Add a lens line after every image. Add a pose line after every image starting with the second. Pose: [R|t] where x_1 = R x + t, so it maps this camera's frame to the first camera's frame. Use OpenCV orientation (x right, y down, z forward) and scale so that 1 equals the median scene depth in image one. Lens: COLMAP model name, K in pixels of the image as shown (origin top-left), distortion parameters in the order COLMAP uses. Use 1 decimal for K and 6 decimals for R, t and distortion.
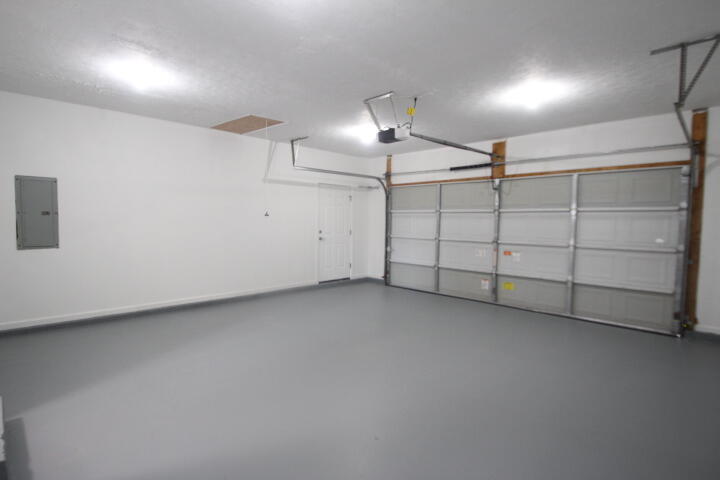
lens RADIAL K [[363.4, 0, 360.2], [0, 363.4, 239.8], [0, 0, 1]] dist [-0.003931, -0.001698]
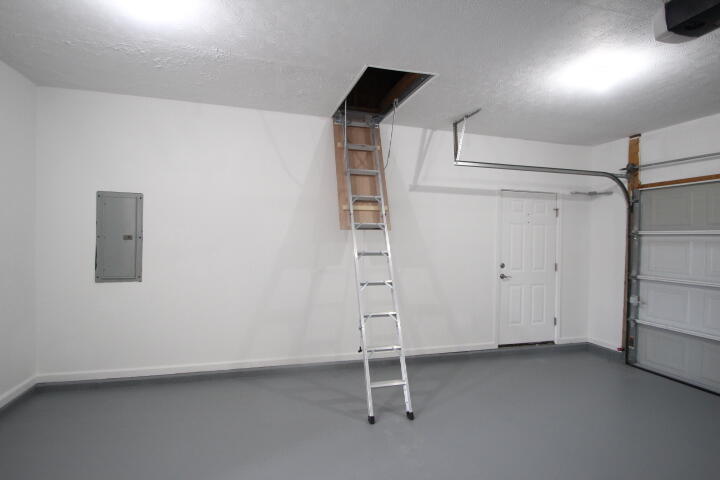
lens RADIAL K [[363.4, 0, 357.2], [0, 363.4, 245.5], [0, 0, 1]] dist [-0.003931, -0.001698]
pose [[0.871173, 0.008995, -0.490893, -0.018904], [-0.033082, 0.998635, -0.040411, -0.022463], [0.489859, 0.051445, 0.870282, 0.309482]]
